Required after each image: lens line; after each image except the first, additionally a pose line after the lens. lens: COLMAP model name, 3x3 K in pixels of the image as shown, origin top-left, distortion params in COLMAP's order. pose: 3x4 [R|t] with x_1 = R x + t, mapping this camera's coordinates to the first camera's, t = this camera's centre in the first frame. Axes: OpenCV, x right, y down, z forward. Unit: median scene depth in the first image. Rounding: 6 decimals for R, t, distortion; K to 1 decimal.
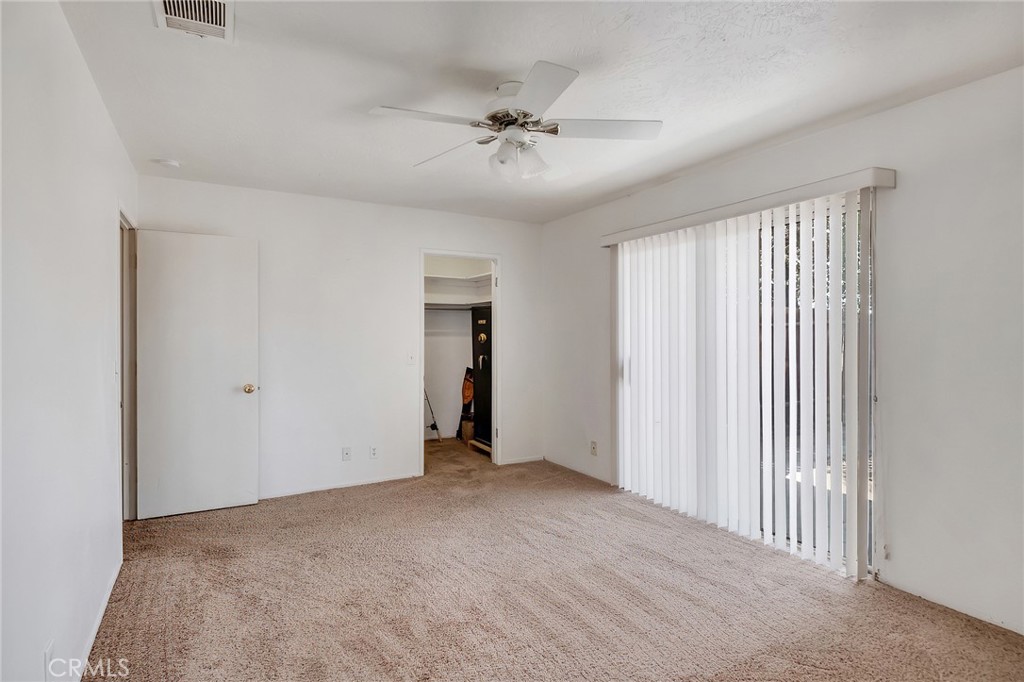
lens RADIAL K [[530.6, 0, 510.8], [0, 530.6, 341.3], [0, 0, 1]] dist [0.007181, -0.001453]
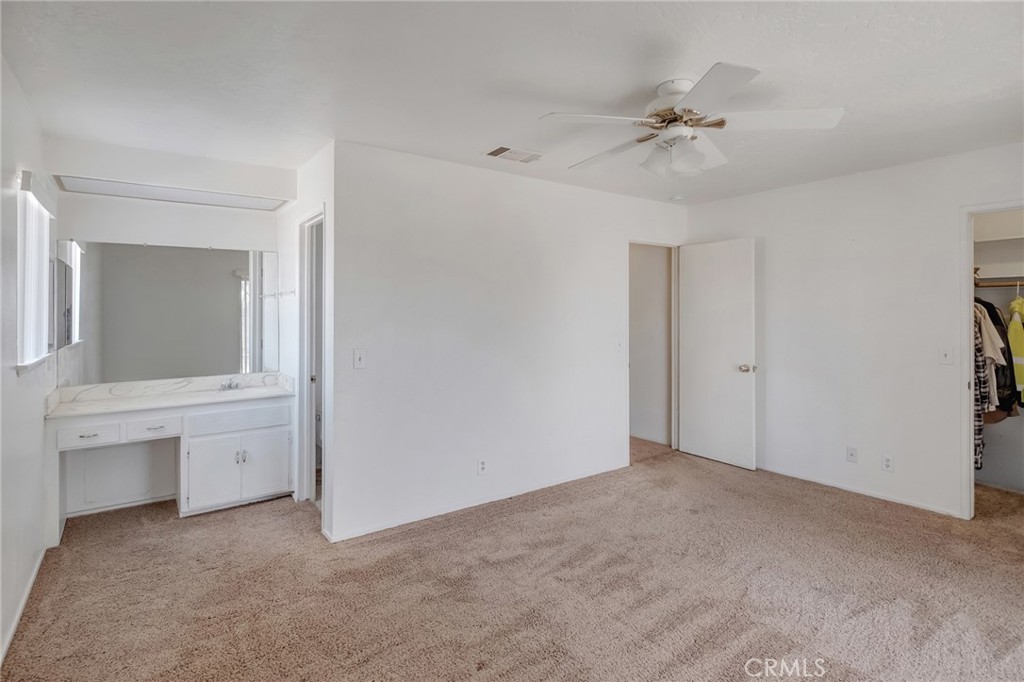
lens RADIAL K [[530.6, 0, 504.5], [0, 530.6, 308.2], [0, 0, 1]] dist [0.007181, -0.001453]
pose [[0.084437, -0.003643, -0.996422, 0.906087], [-0.009010, 0.999950, -0.004419, -0.045093], [0.996388, 0.009351, 0.084400, 0.555228]]
